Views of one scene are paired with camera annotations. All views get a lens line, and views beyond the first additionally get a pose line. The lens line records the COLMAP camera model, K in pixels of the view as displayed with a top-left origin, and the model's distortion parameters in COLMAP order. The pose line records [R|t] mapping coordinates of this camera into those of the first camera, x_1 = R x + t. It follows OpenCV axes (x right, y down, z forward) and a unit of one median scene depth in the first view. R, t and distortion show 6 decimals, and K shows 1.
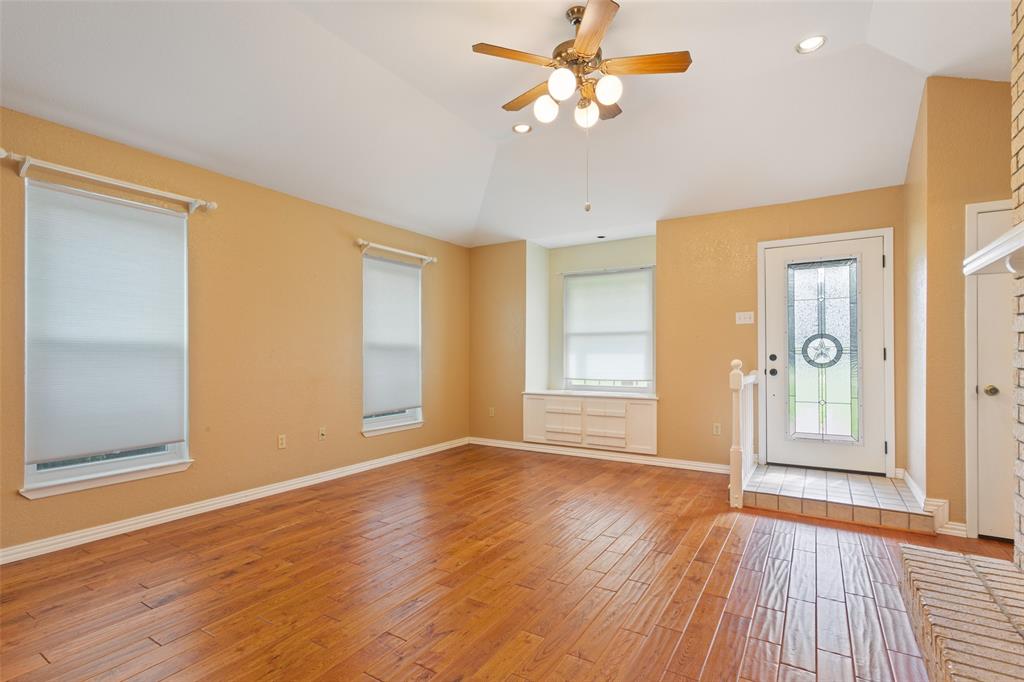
lens RADIAL K [[494.1, 0, 514.8], [0, 494.1, 349.5], [0, 0, 1]] dist [0.006273, -0.000784]
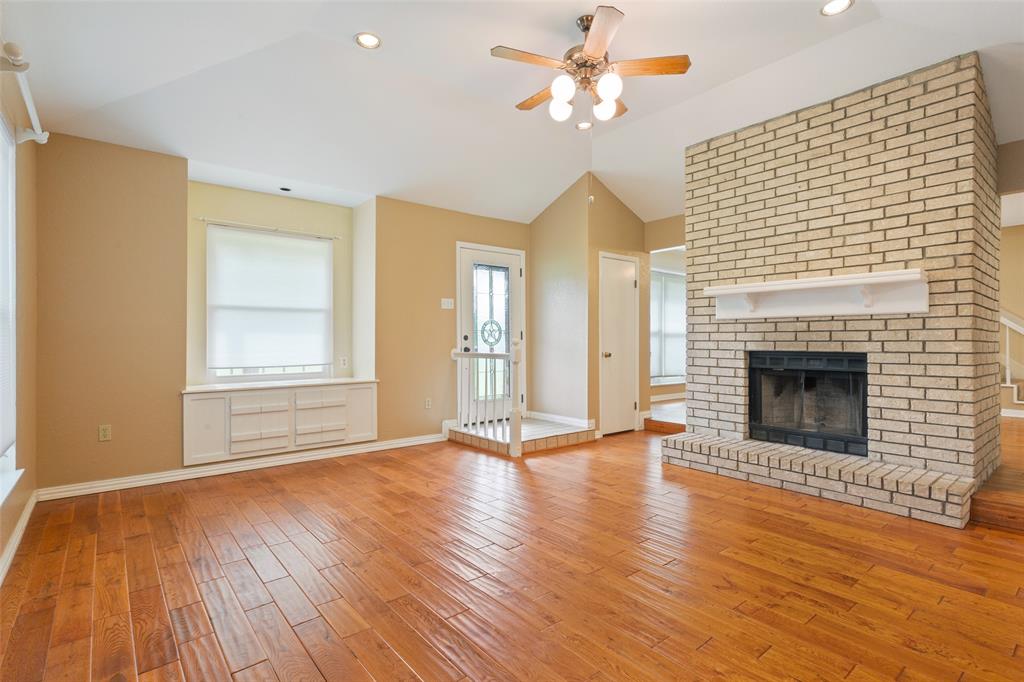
lens RADIAL K [[494.1, 0, 511.0], [0, 494.1, 341.3], [0, 0, 1]] dist [0.006273, -0.000784]
pose [[0.325103, -0.001540, 0.945677, -0.583899], [-0.009197, 0.999946, 0.004790, 0.017367], [-0.945634, -0.010255, 0.325071, 0.485536]]
